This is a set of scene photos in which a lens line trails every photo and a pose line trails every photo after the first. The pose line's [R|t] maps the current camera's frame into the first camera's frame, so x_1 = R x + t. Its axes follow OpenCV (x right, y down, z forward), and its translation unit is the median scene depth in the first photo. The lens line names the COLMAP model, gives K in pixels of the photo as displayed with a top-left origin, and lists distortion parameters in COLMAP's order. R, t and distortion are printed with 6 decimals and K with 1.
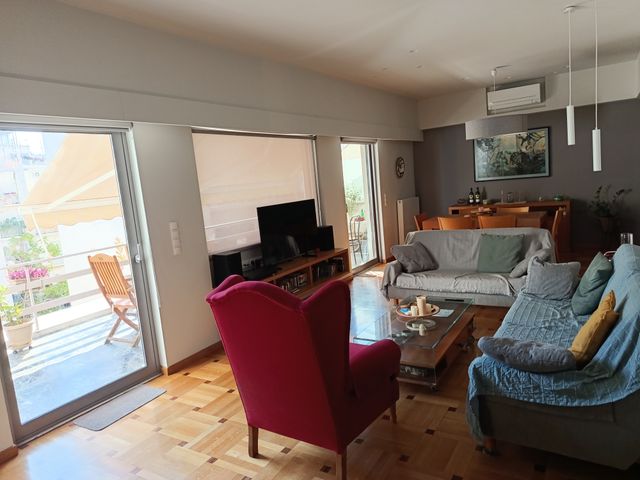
lens RADIAL K [[446.5, 0, 318.9], [0, 446.5, 241.0], [0, 0, 1]] dist [0.002685, -0.002788]
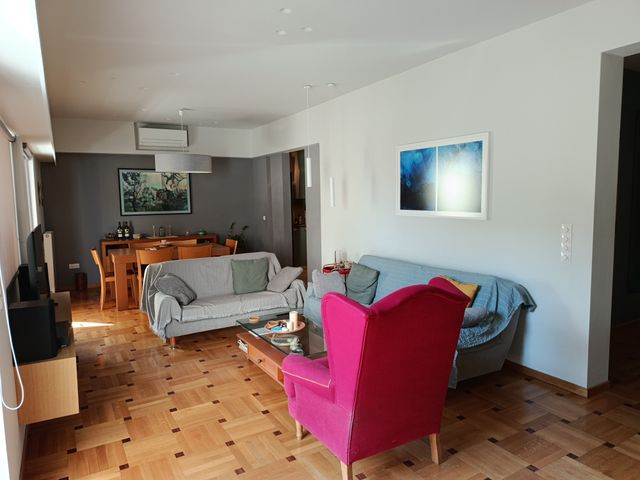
lens RADIAL K [[446.5, 0, 319.1], [0, 446.5, 239.5], [0, 0, 1]] dist [0.002685, -0.002788]
pose [[0.473948, 0.000120, 0.880553, -0.315910], [0.093206, 0.994375, -0.050302, 0.006428], [-0.875606, 0.105914, 0.471271, 0.196059]]
